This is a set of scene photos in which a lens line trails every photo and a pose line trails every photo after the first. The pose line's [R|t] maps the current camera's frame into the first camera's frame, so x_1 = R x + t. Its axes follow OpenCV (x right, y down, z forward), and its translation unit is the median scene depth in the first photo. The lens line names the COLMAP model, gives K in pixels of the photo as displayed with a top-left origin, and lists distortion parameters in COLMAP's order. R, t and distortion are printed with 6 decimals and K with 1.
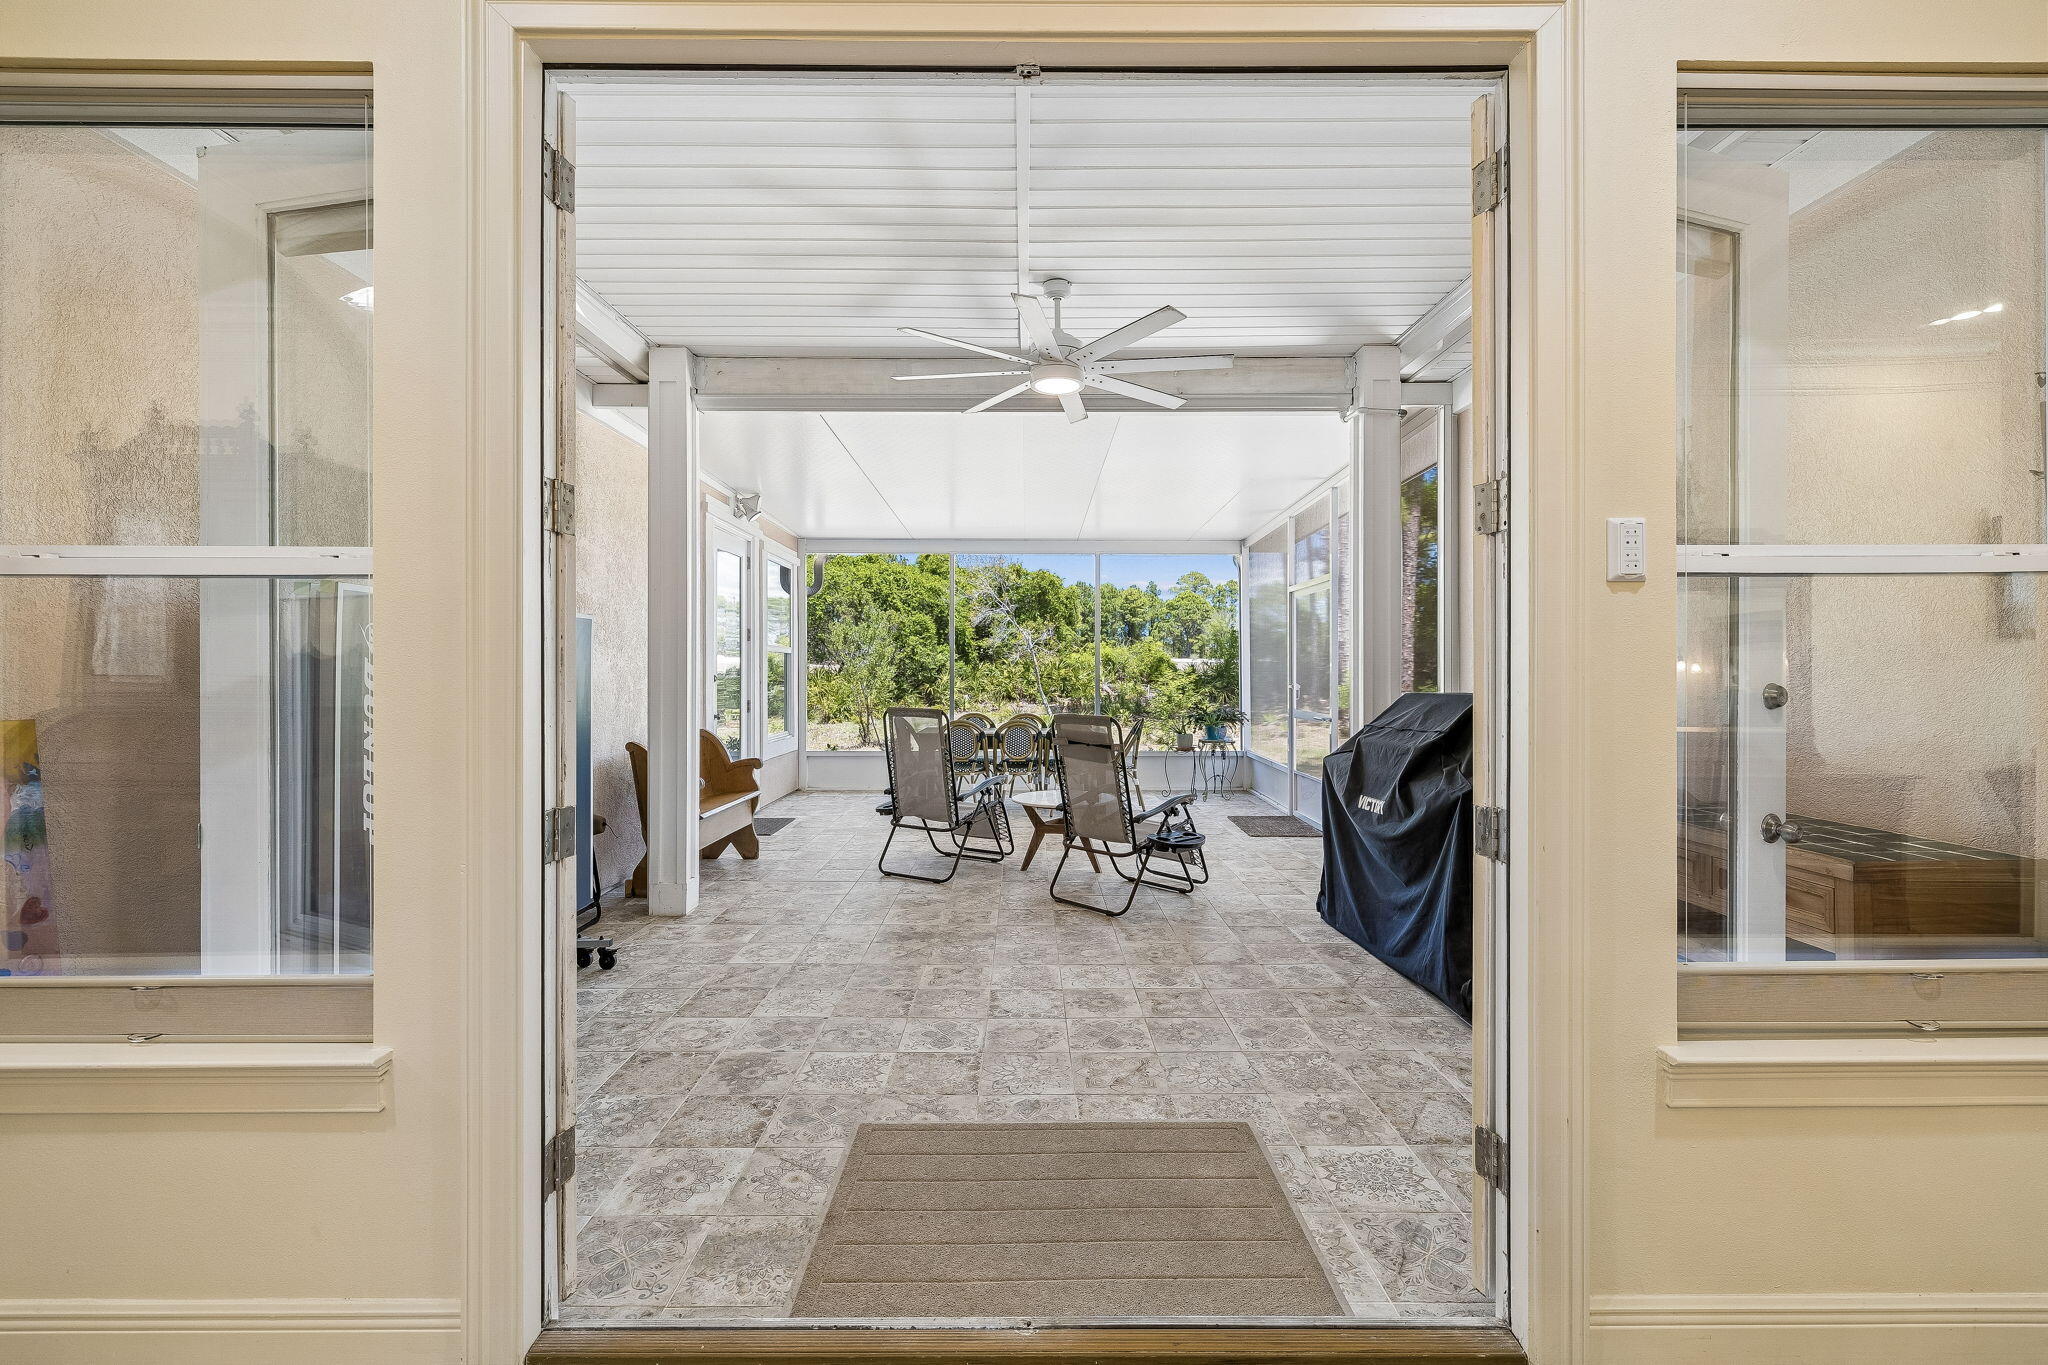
lens RADIAL K [[862.4, 0, 1025.3], [0, 862.4, 674.2], [0, 0, 1]] dist [0.000699, -0.000225]
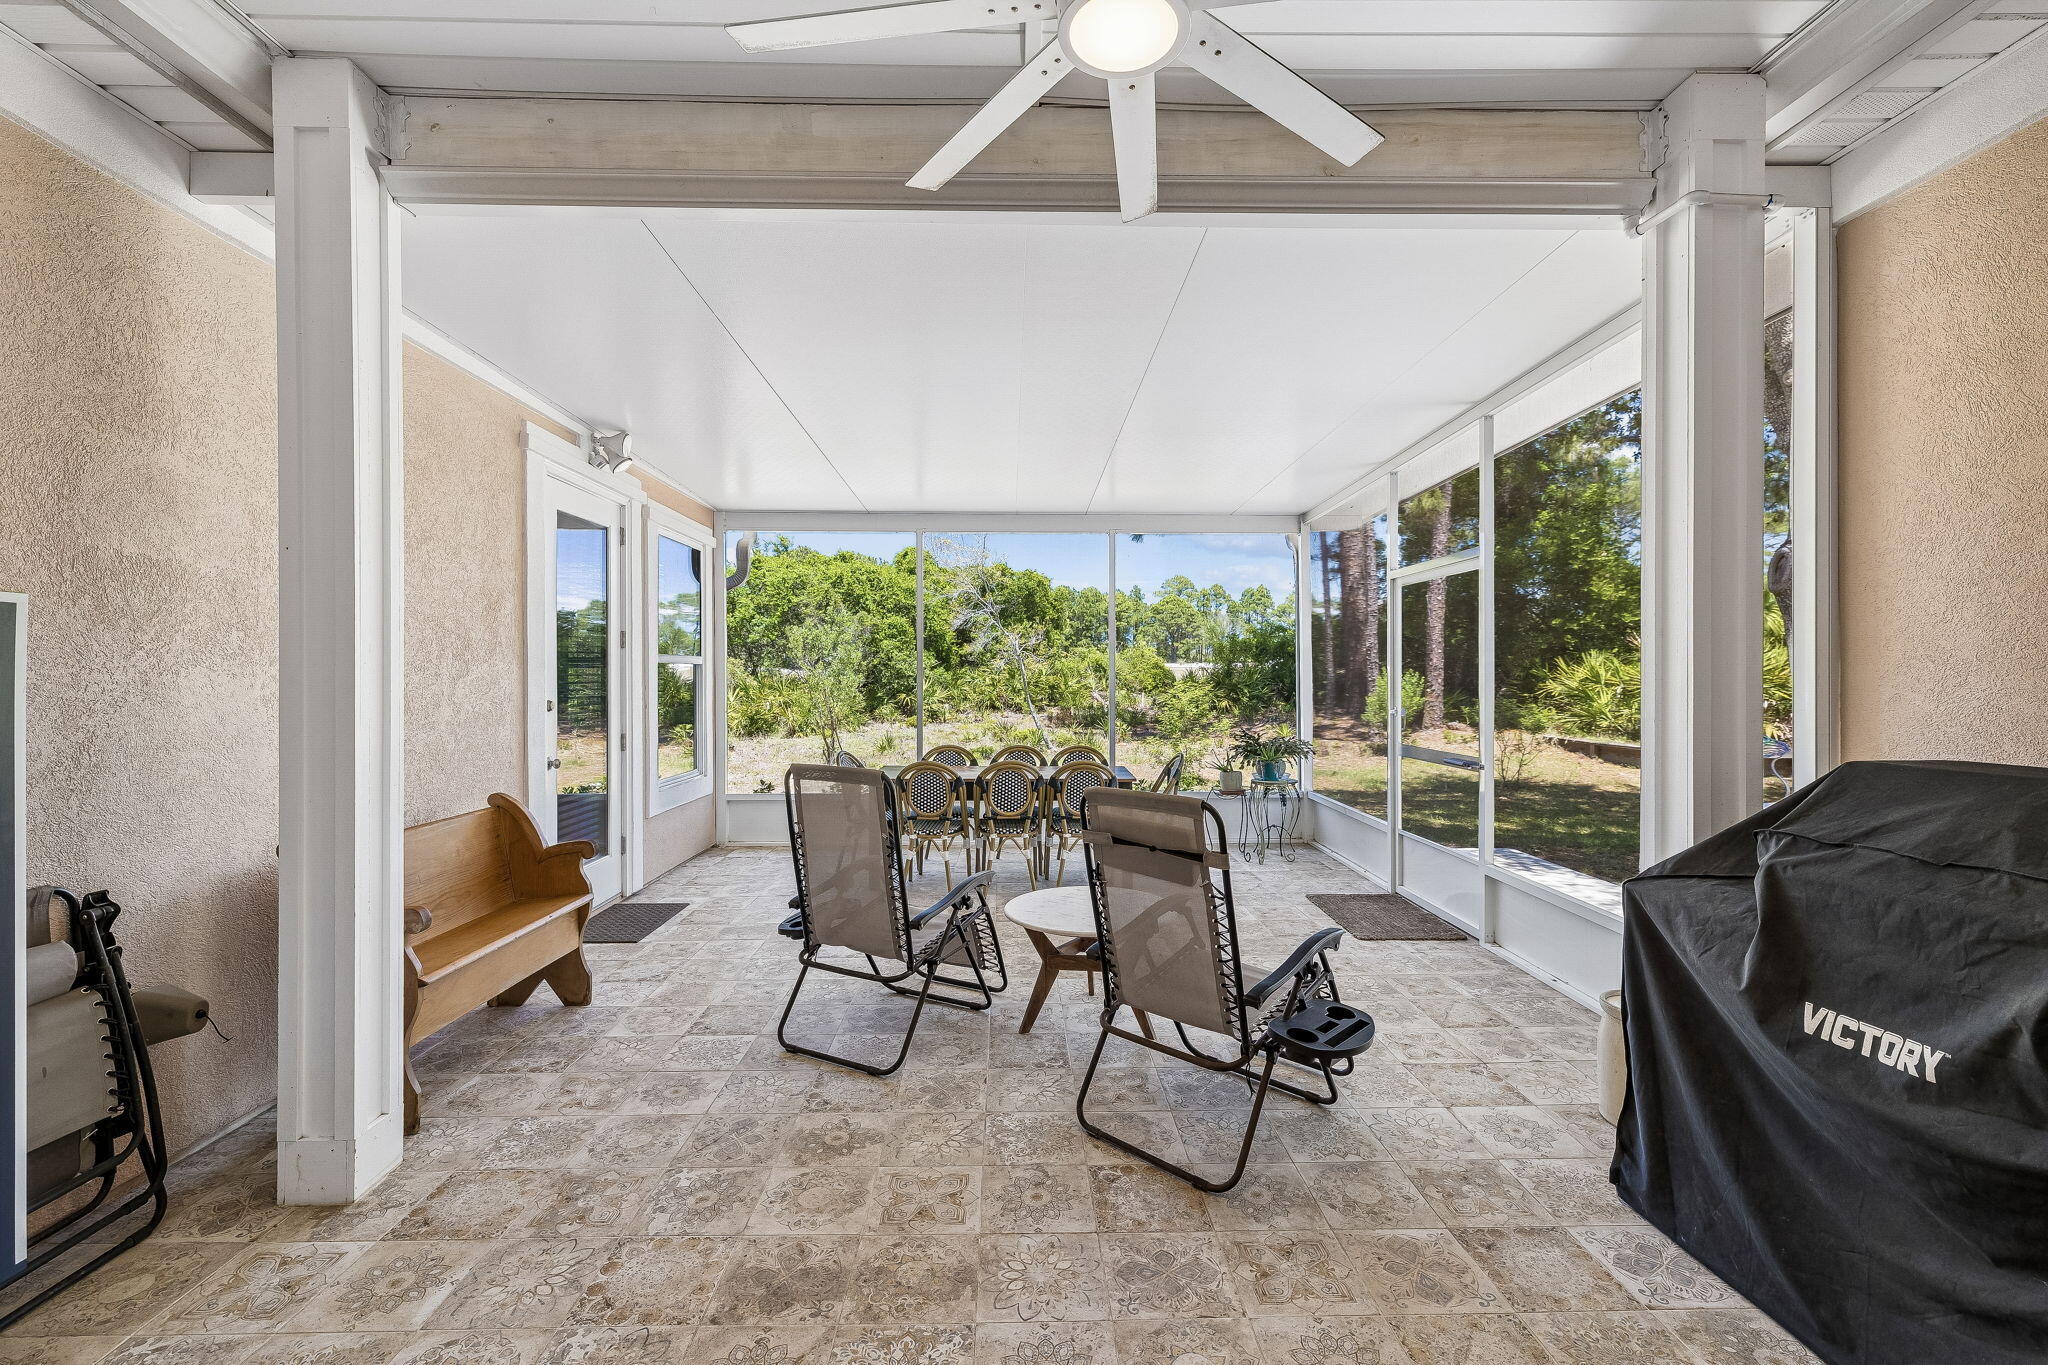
lens RADIAL K [[862.4, 0, 1025.3], [0, 862.4, 674.2], [0, 0, 1]] dist [0.000699, -0.000225]
pose [[0.999805, -0.001845, 0.019650, -0.009269], [0.001948, 0.999985, -0.005201, -0.013356], [-0.019640, 0.005238, 0.999793, 0.296003]]
